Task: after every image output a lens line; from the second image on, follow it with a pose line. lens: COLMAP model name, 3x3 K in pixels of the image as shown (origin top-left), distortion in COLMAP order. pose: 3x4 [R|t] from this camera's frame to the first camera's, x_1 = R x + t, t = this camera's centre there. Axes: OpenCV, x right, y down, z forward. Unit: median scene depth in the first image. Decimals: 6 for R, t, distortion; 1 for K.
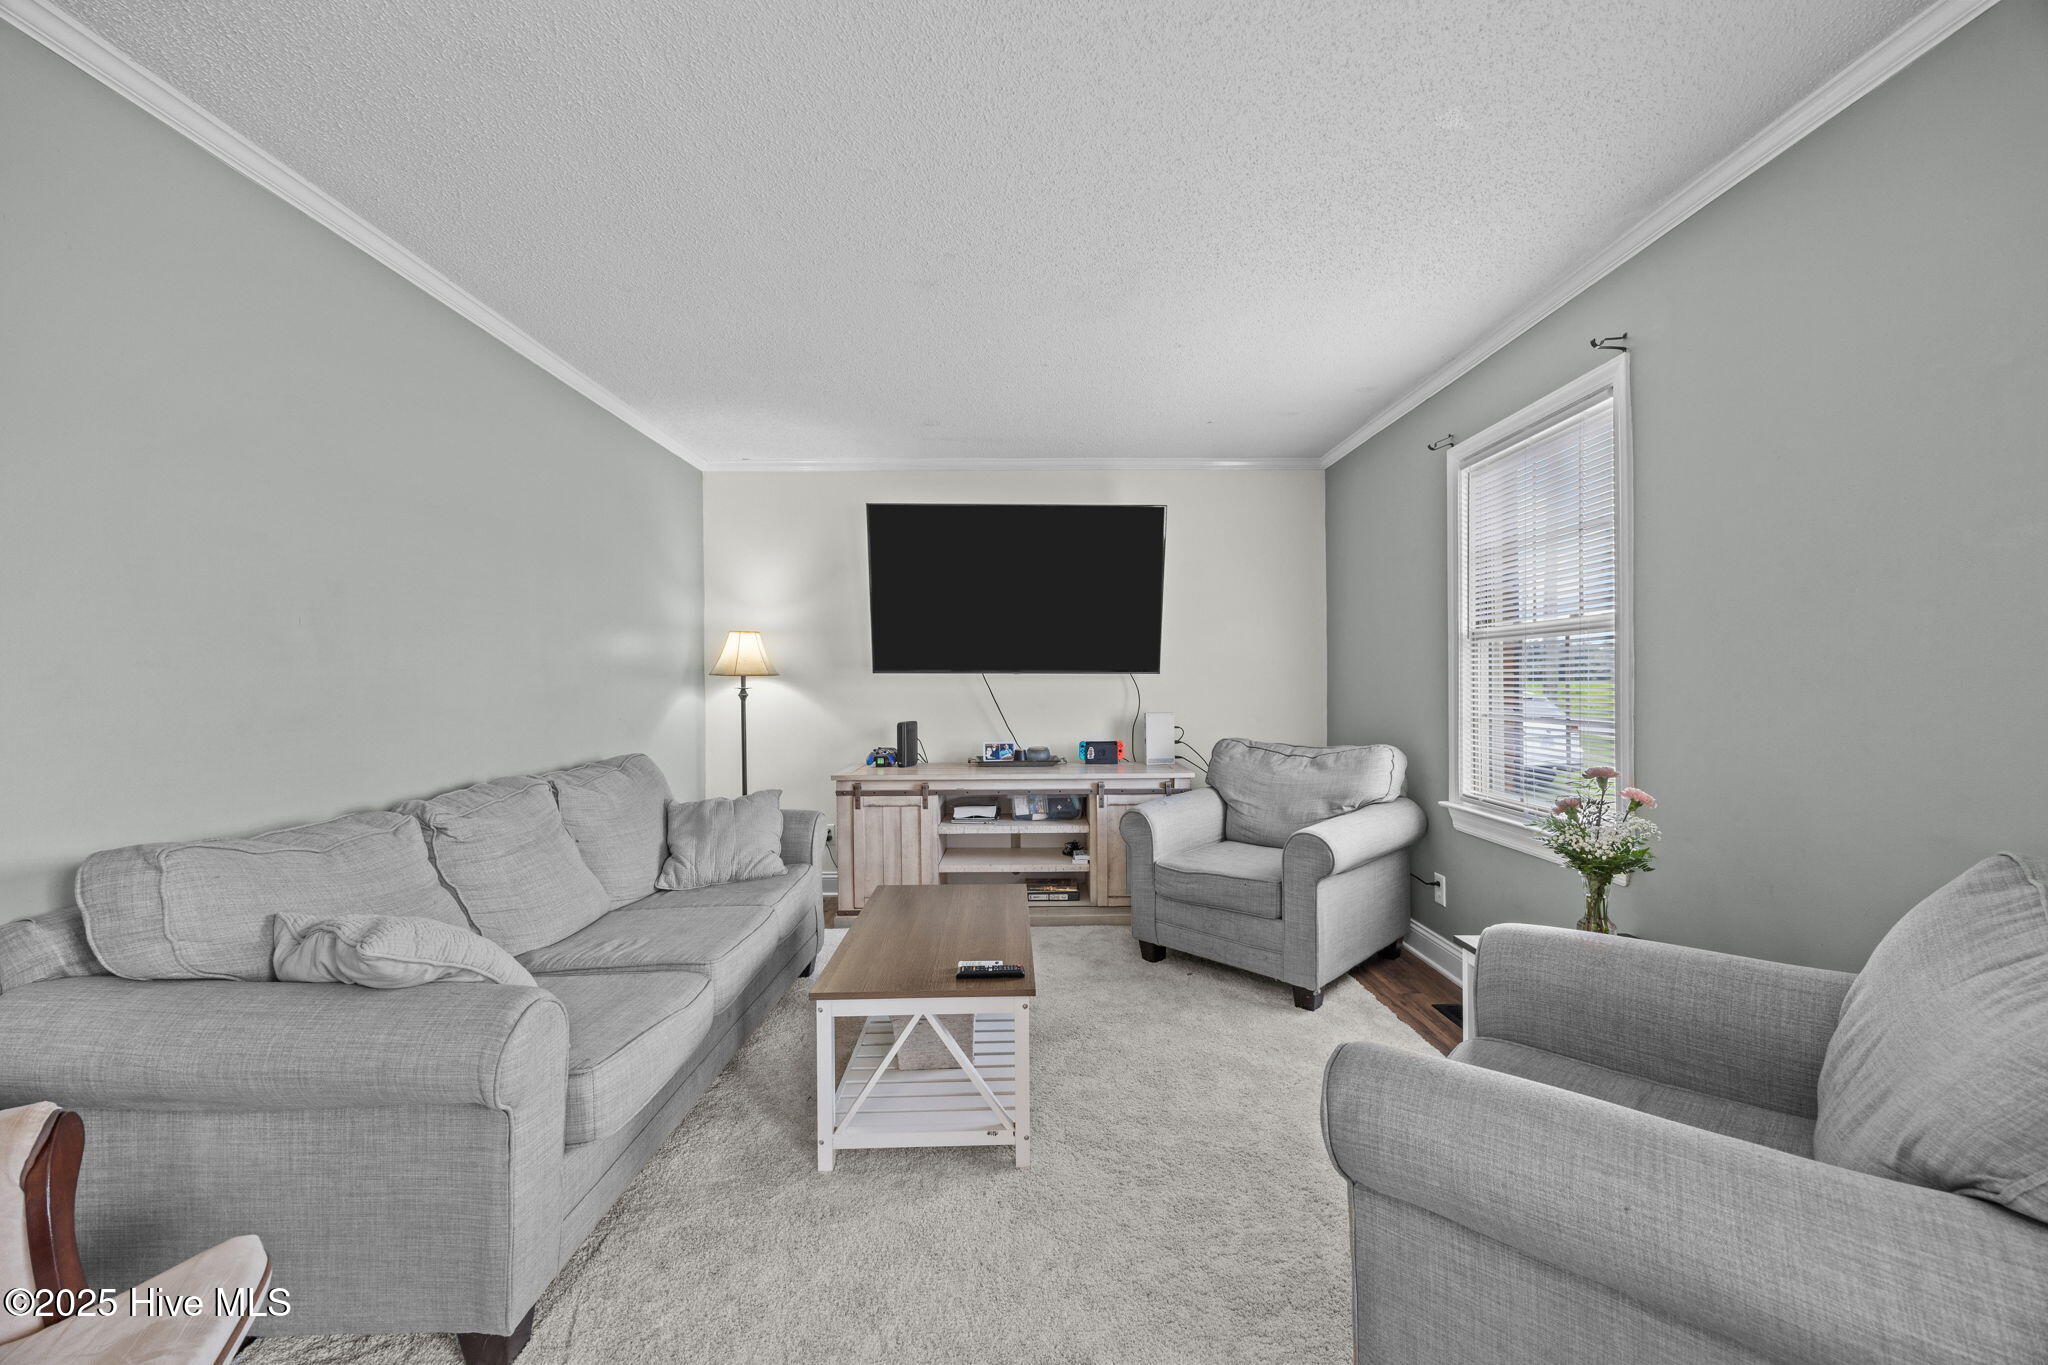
lens RADIAL K [[777.4, 0, 1025.9], [0, 777.4, 680.3], [0, 0, 1]] dist [-0.000445, -0.000241]
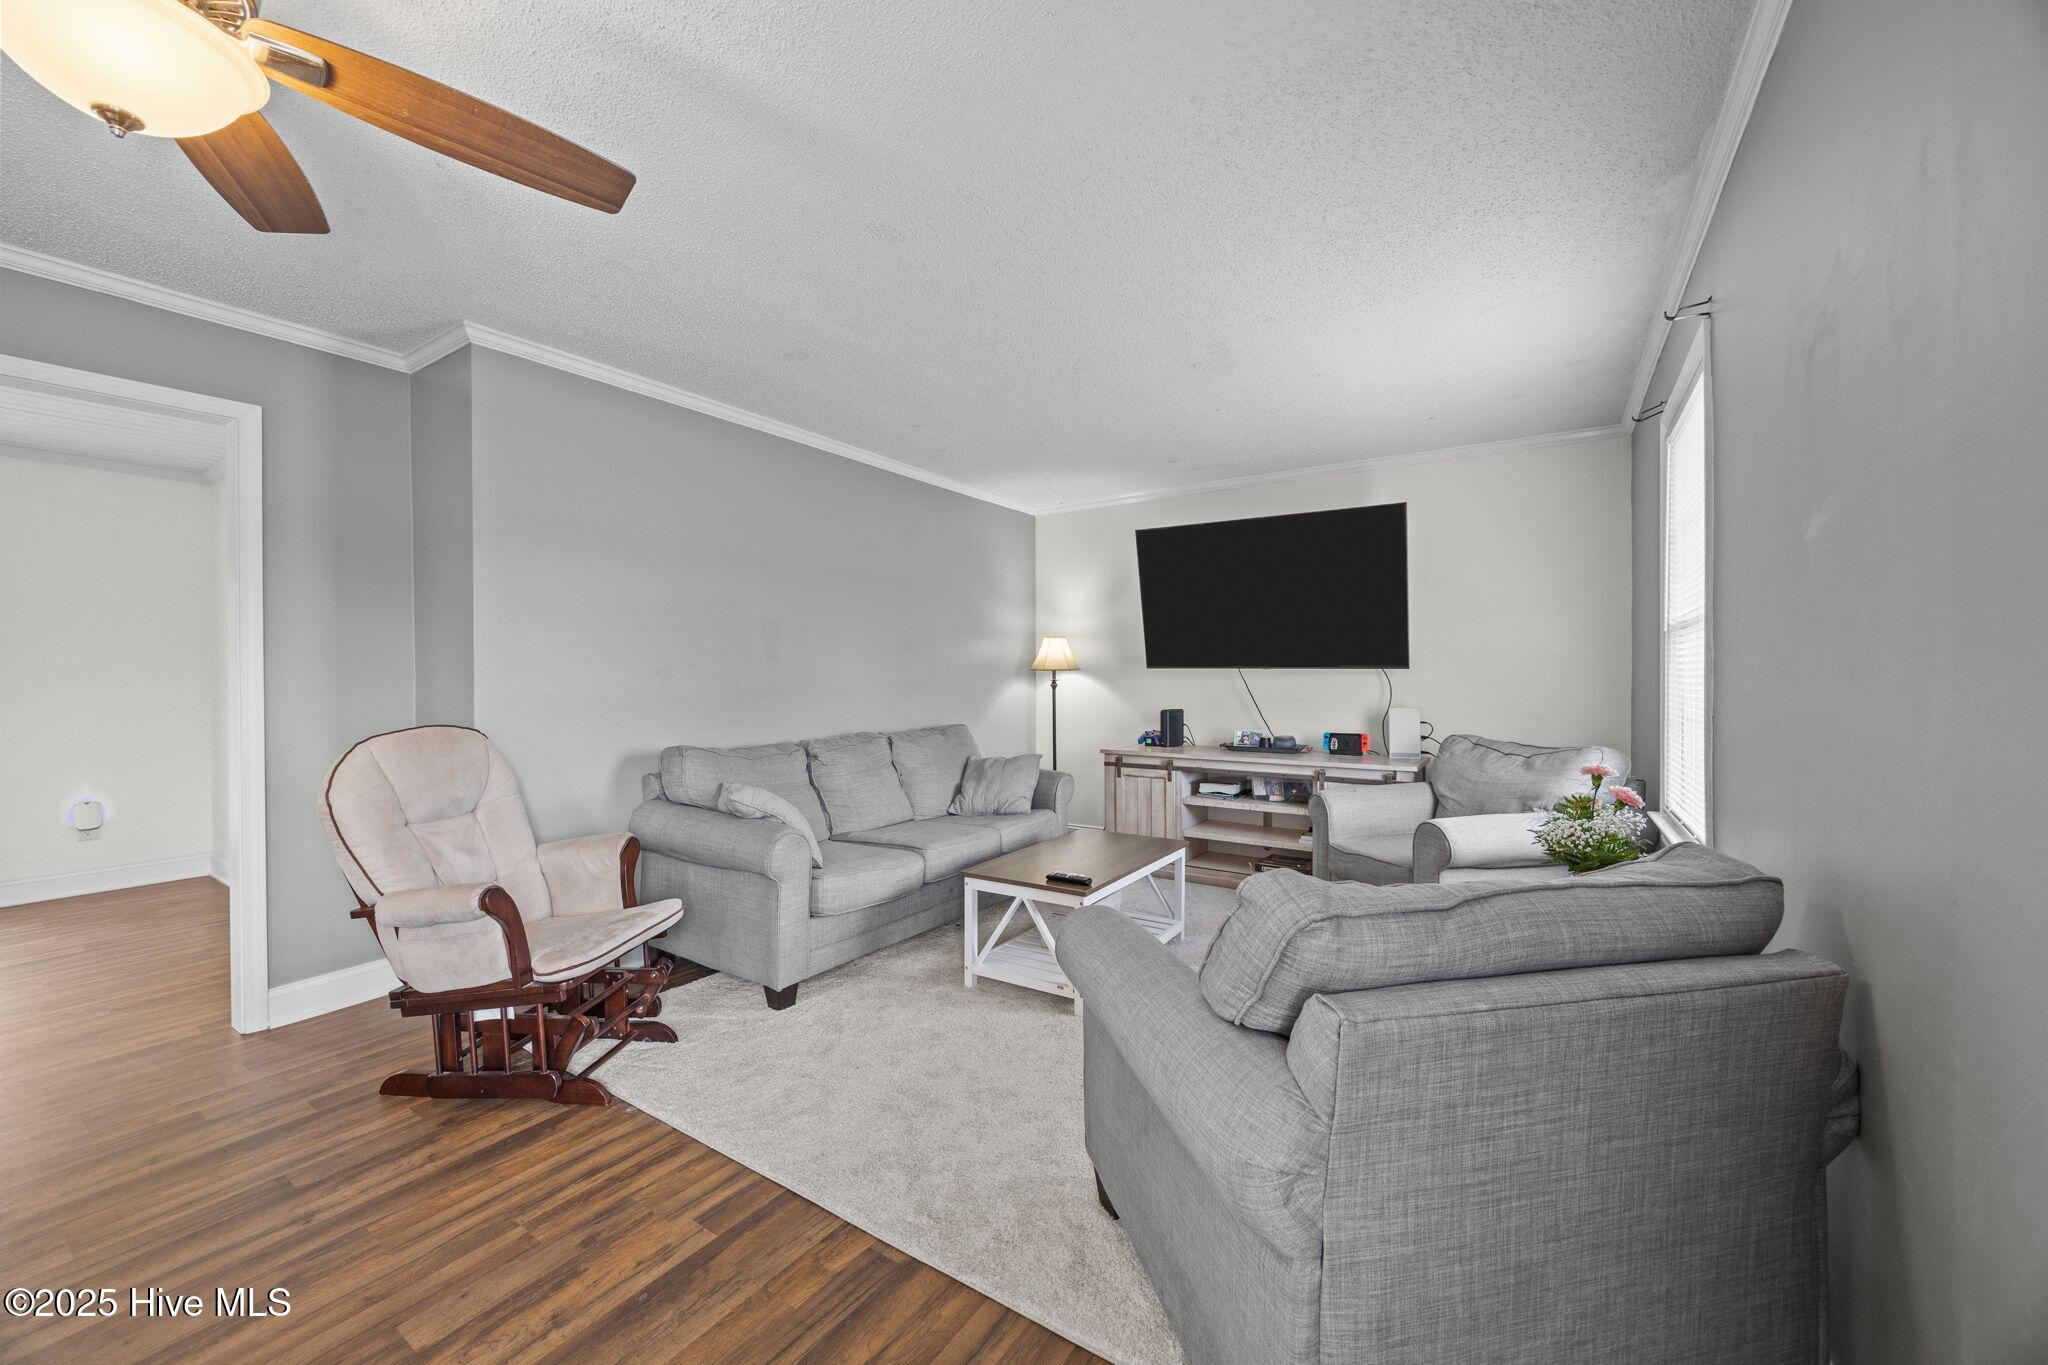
lens RADIAL K [[777.4, 0, 1034.7], [0, 777.4, 678.4], [0, 0, 1]] dist [-0.000445, -0.000241]
pose [[0.831817, 0.006010, -0.555017, 0.351409], [-0.002811, 0.999974, 0.006615, -0.001497], [0.555043, -0.003942, 0.831812, -0.113670]]
